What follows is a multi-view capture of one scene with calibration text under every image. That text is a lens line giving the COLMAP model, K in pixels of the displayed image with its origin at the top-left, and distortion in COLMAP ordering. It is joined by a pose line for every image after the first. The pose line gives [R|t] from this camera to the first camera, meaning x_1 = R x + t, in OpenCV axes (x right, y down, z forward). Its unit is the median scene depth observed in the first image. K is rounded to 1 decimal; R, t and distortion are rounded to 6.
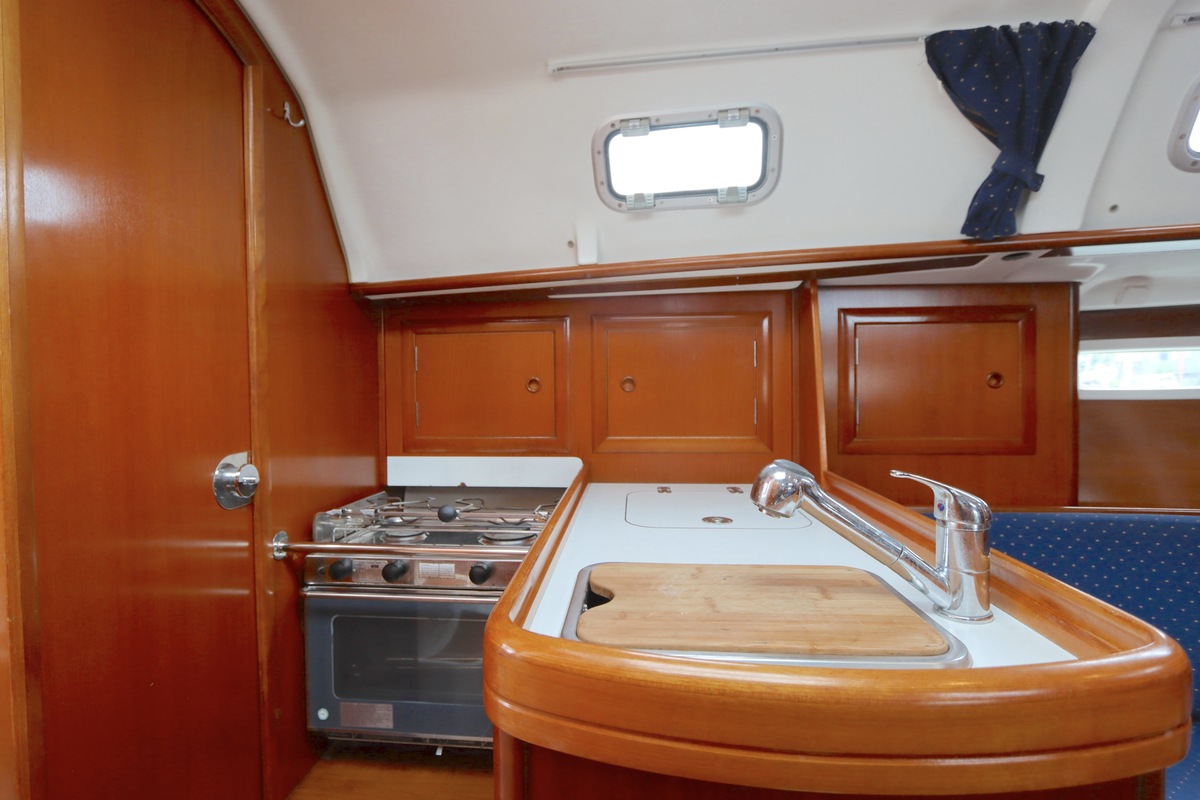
lens RADIAL K [[586.7, 0, 581.7], [0, 586.7, 400.8], [0, 0, 1]] dist [-0.027891, 0.002898]
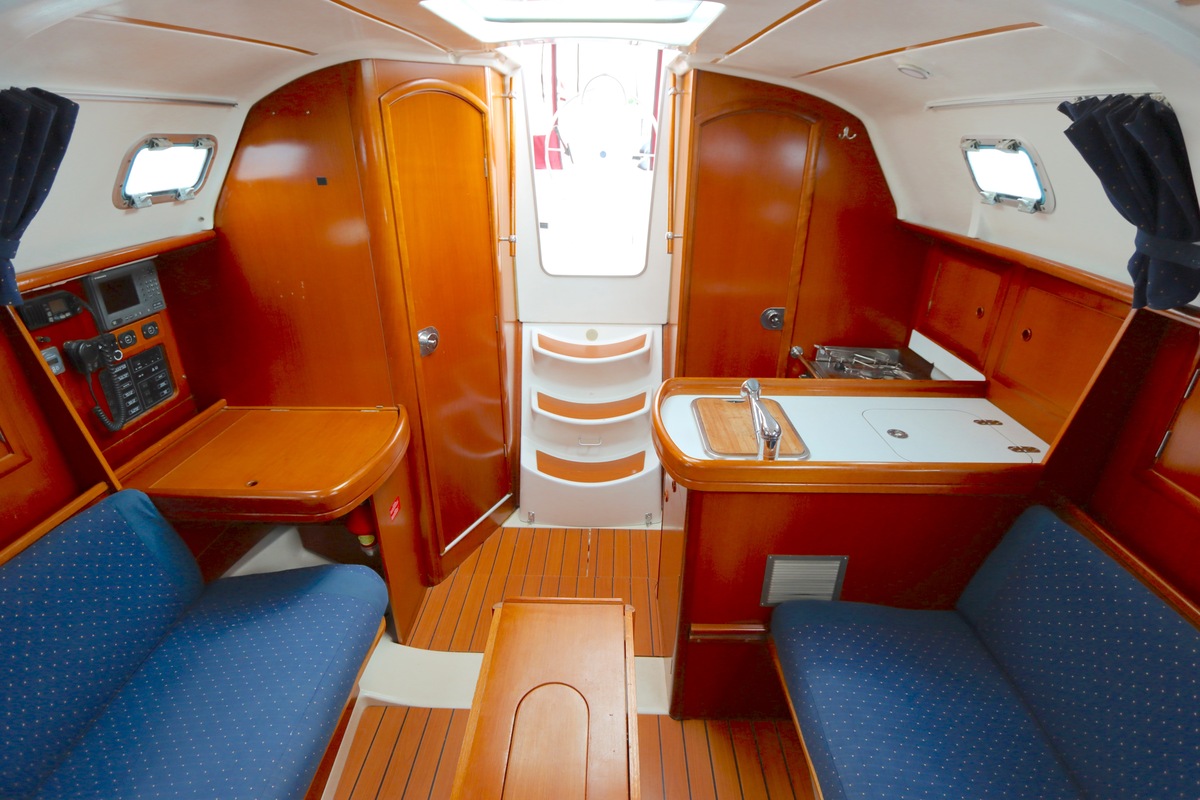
lens RADIAL K [[572.8, 0, 610.8], [0, 572.8, 392.8], [0, 0, 1]] dist [-0.022255, 0.002364]
pose [[0.088295, 0.413722, -0.906112, 1.413001], [-0.040738, 0.910403, 0.411711, -0.465383], [0.995261, 0.000561, 0.097238, 0.085126]]
